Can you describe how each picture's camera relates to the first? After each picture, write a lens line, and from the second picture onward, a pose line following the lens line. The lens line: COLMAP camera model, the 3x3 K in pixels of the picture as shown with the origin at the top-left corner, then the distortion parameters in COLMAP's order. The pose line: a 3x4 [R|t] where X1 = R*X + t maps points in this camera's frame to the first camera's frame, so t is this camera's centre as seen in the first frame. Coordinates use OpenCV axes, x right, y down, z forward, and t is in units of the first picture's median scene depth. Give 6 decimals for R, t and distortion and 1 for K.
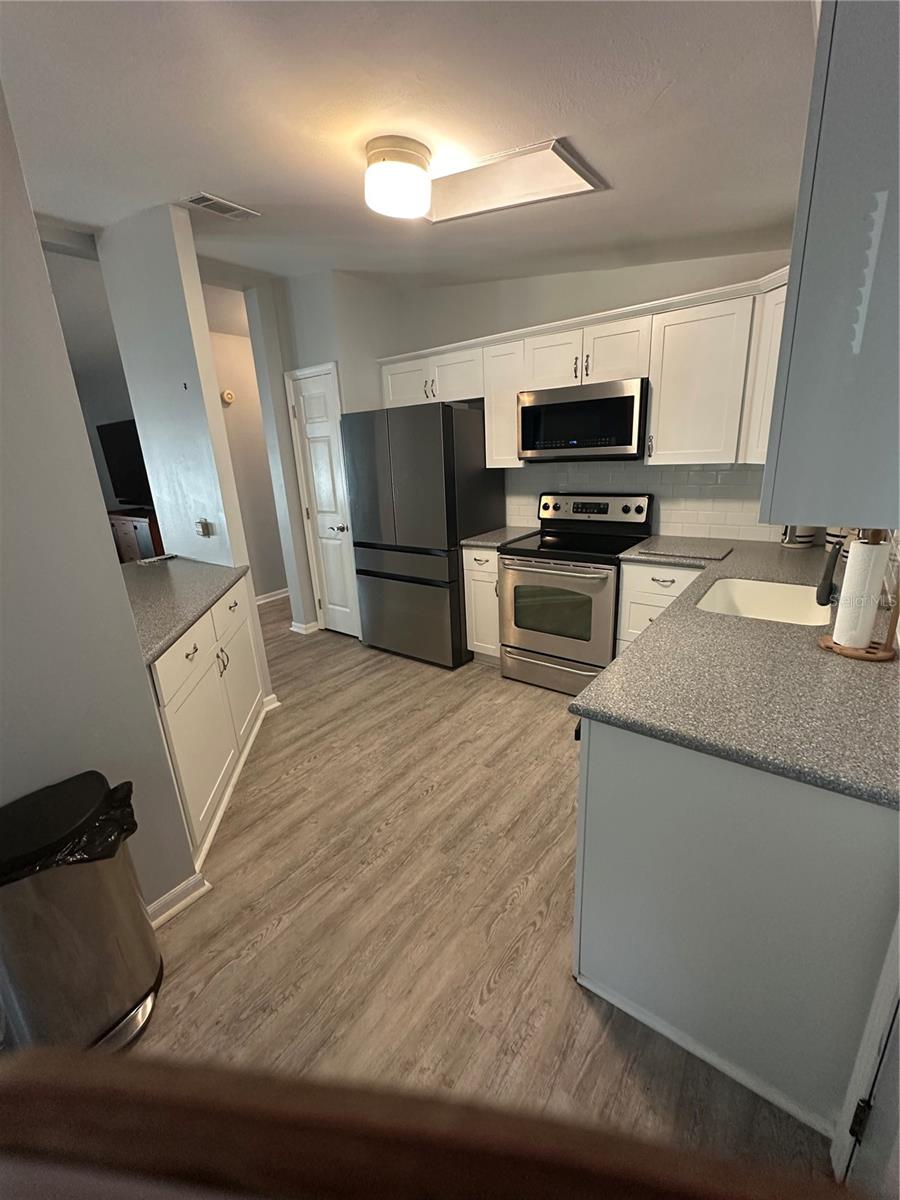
lens RADIAL K [[500.0, 0, 464.5], [0, 500.0, 593.5], [0, 0, 1]] dist [-0.001733, -0.000673]
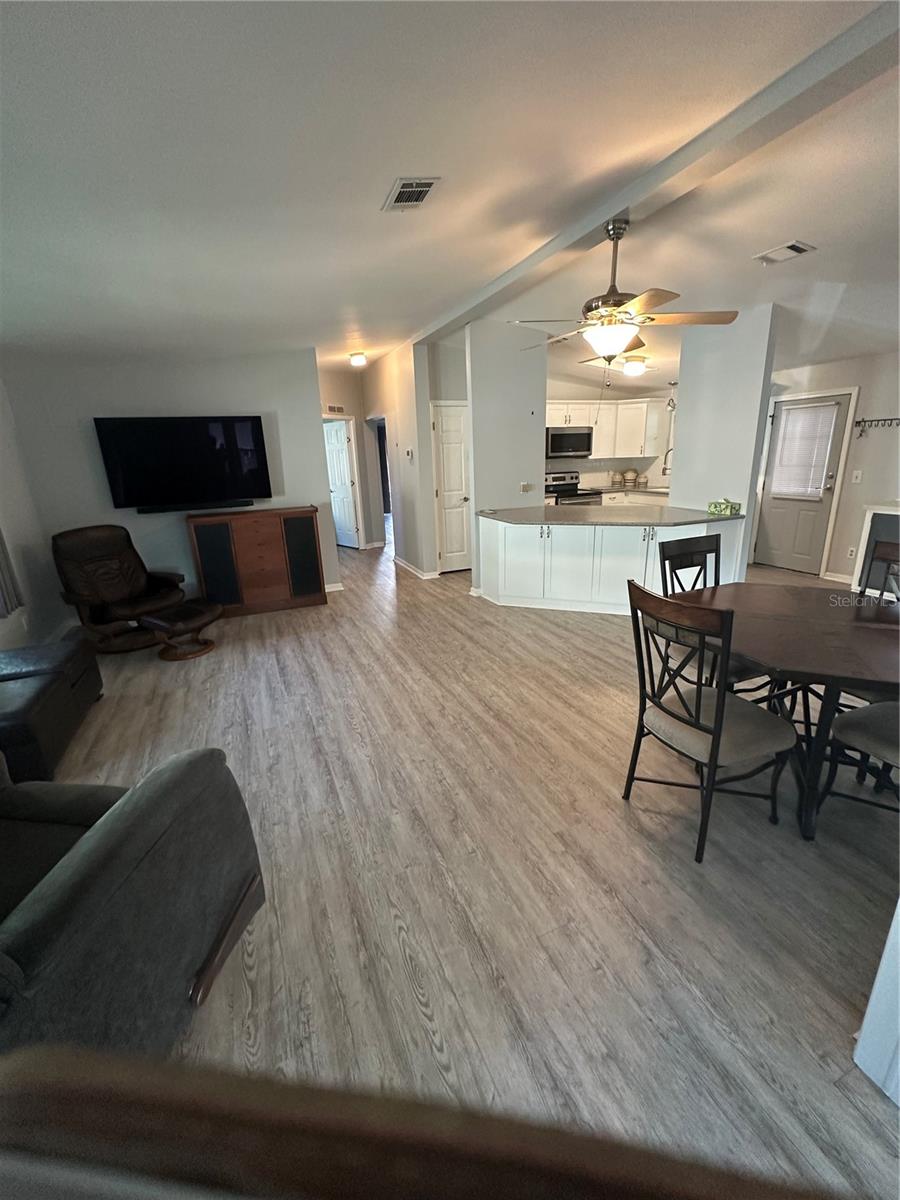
lens RADIAL K [[493.0, 0, 452.0], [0, 493.0, 602.3], [0, 0, 1]] dist [-0.004435, 0.000237]
pose [[0.518435, -0.221425, 0.825951, -2.390930], [0.255855, 0.961811, 0.097252, 0.033578], [-0.815943, 0.160905, 0.555289, 0.285354]]
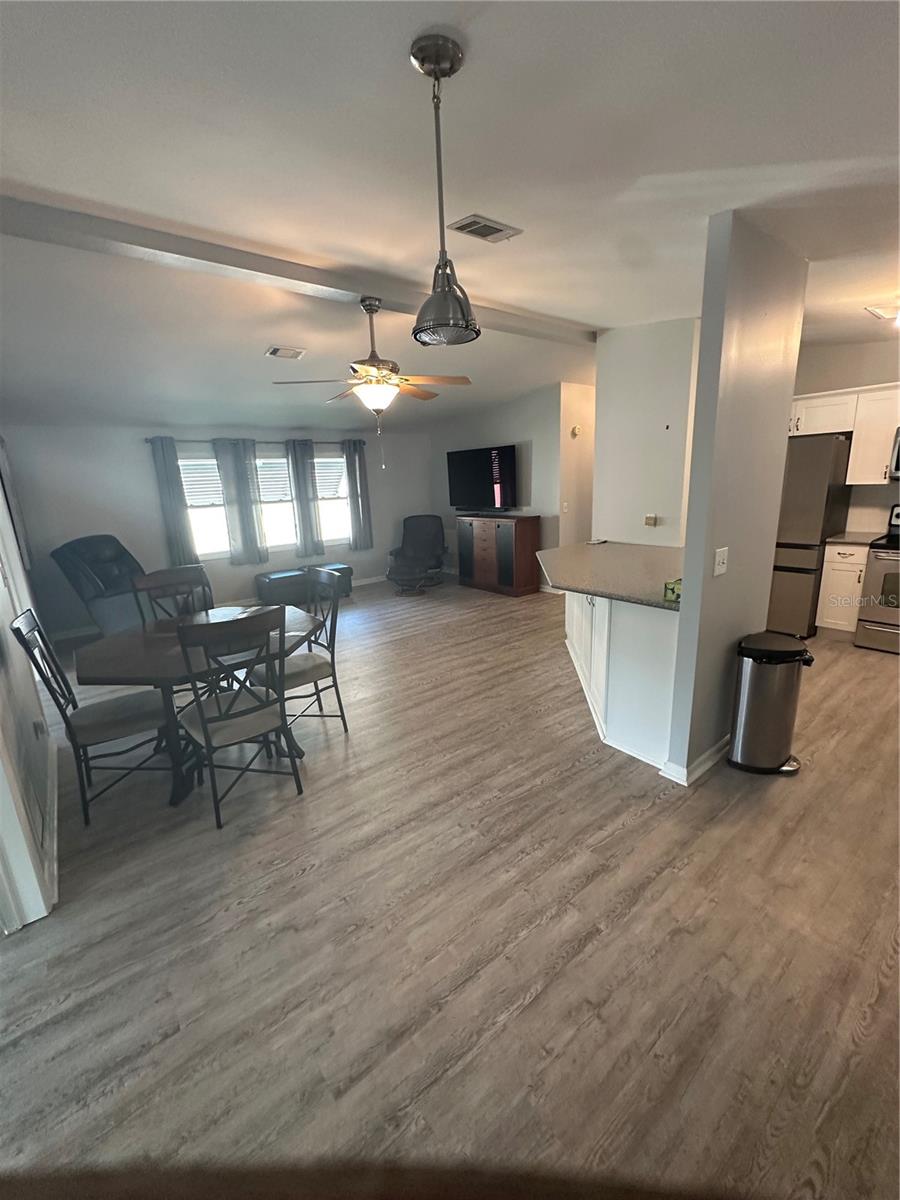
lens RADIAL K [[493.0, 0, 452.0], [0, 493.0, 602.3], [0, 0, 1]] dist [-0.004435, 0.000237]
pose [[0.965565, 0.070973, -0.250292, -0.750407], [-0.078485, 0.996712, -0.020145, 0.196638], [0.248040, 0.039095, 0.967961, -0.585201]]
